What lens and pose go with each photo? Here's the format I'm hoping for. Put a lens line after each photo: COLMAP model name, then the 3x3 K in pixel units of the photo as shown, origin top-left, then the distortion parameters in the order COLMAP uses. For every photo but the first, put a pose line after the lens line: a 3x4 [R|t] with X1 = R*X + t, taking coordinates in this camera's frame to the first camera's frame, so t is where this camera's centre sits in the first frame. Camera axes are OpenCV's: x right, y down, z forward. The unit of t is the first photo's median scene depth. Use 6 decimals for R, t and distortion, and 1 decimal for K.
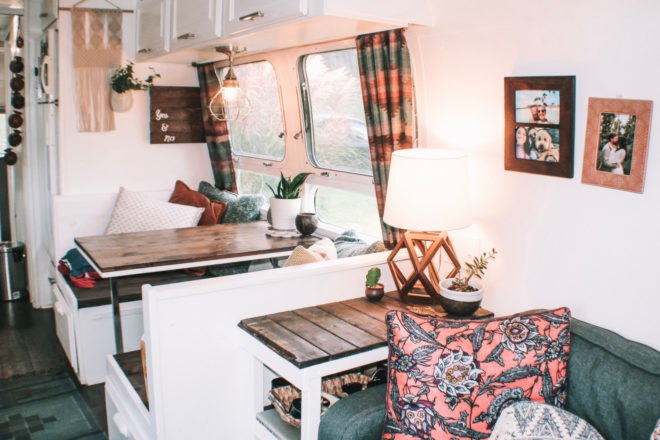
lens RADIAL K [[580.8, 0, 330.0], [0, 580.8, 220.0], [0, 0, 1]] dist [-0.159264, 0.013364]
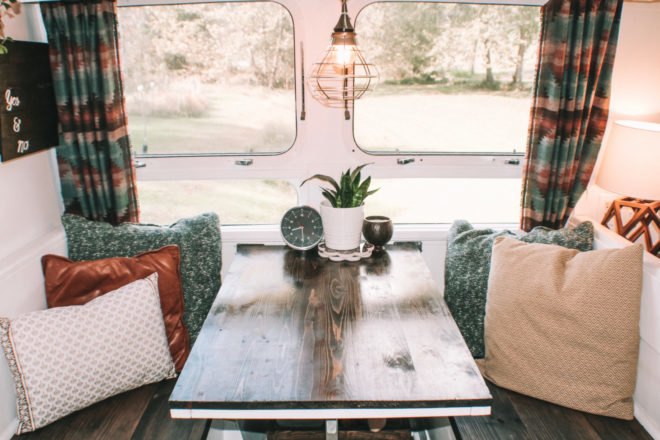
lens RADIAL K [[580.8, 0, 330.0], [0, 580.8, 220.0], [0, 0, 1]] dist [-0.159264, 0.013364]
pose [[0.539305, -0.234738, 0.808732, -0.604400], [0.163426, 0.971280, 0.172937, -0.132974], [-0.826100, 0.038902, 0.562179, 0.567201]]
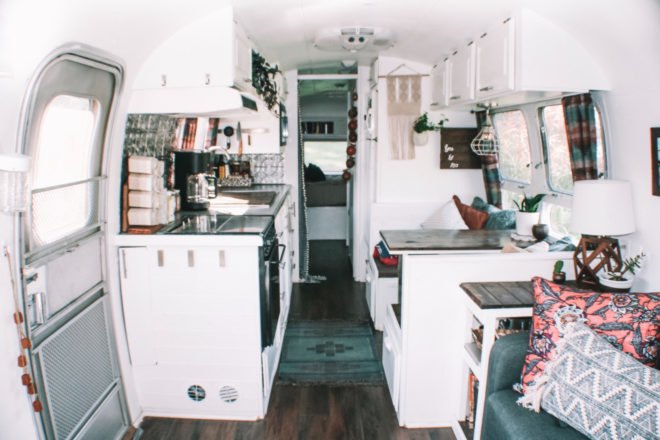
lens RADIAL K [[530.9, 0, 317.4], [0, 530.9, 217.1], [0, 0, 1]] dist [-0.182724, 0.002277]
pose [[0.826551, 0.053247, -0.560337, 0.175173], [-0.072747, 0.997272, -0.012541, 0.022387], [0.558141, 0.051129, 0.828170, -0.238773]]
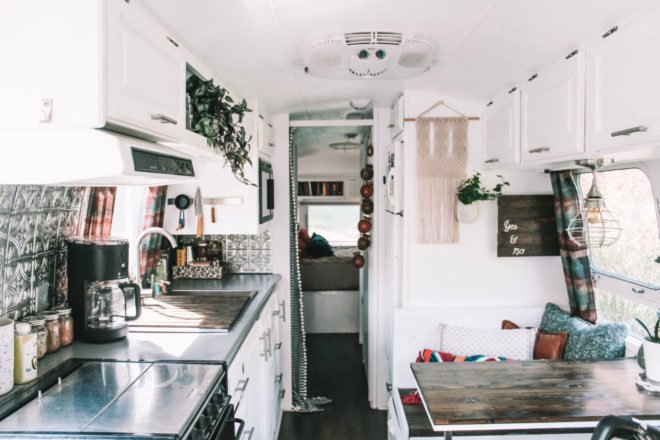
lens RADIAL K [[561.3, 0, 330.0], [0, 561.3, 220.0], [0, 0, 1]] dist [-0.109048, 0.003857]
pose [[0.826395, -0.005971, -0.563060, -0.033569], [-0.070783, 0.990910, -0.114395, -0.077238], [0.558625, 0.134391, 0.818460, 0.108611]]
